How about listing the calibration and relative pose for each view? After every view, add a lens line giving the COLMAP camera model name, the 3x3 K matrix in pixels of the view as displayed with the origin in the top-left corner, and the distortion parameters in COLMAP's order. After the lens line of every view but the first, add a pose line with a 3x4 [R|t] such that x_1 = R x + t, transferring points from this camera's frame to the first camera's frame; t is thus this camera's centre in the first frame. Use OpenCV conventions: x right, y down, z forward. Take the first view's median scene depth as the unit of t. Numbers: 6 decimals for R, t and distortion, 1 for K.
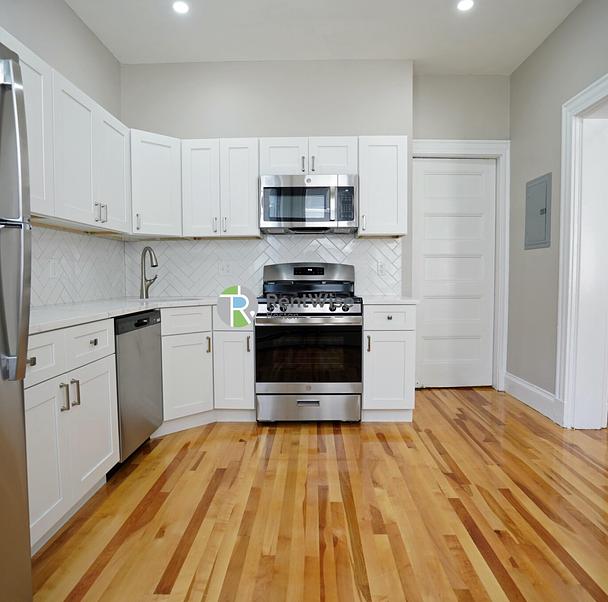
lens RADIAL K [[422.1, 0, 298.2], [0, 422.1, 301.9], [0, 0, 1]] dist [-0.050584, 0.000657]
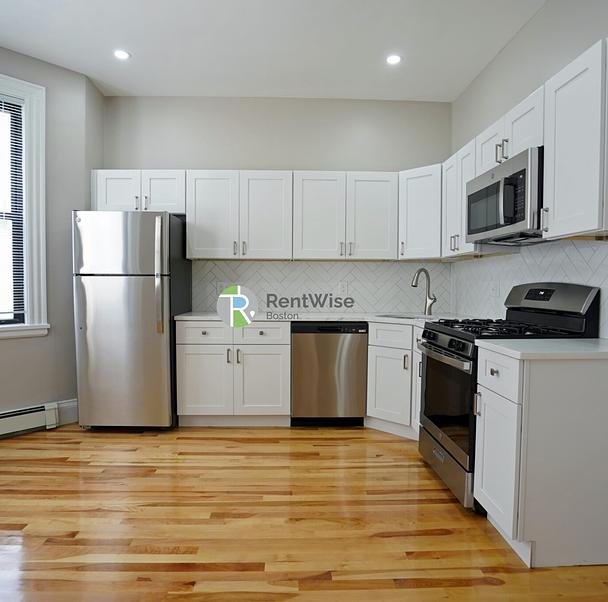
lens RADIAL K [[422.1, 0, 298.2], [0, 422.1, 301.9], [0, 0, 1]] dist [-0.050584, 0.000657]
pose [[0.068478, 0.045899, -0.996596, 1.025385], [-0.066852, 0.996907, 0.041320, -0.092999], [0.995410, 0.063795, 0.071335, 0.831166]]
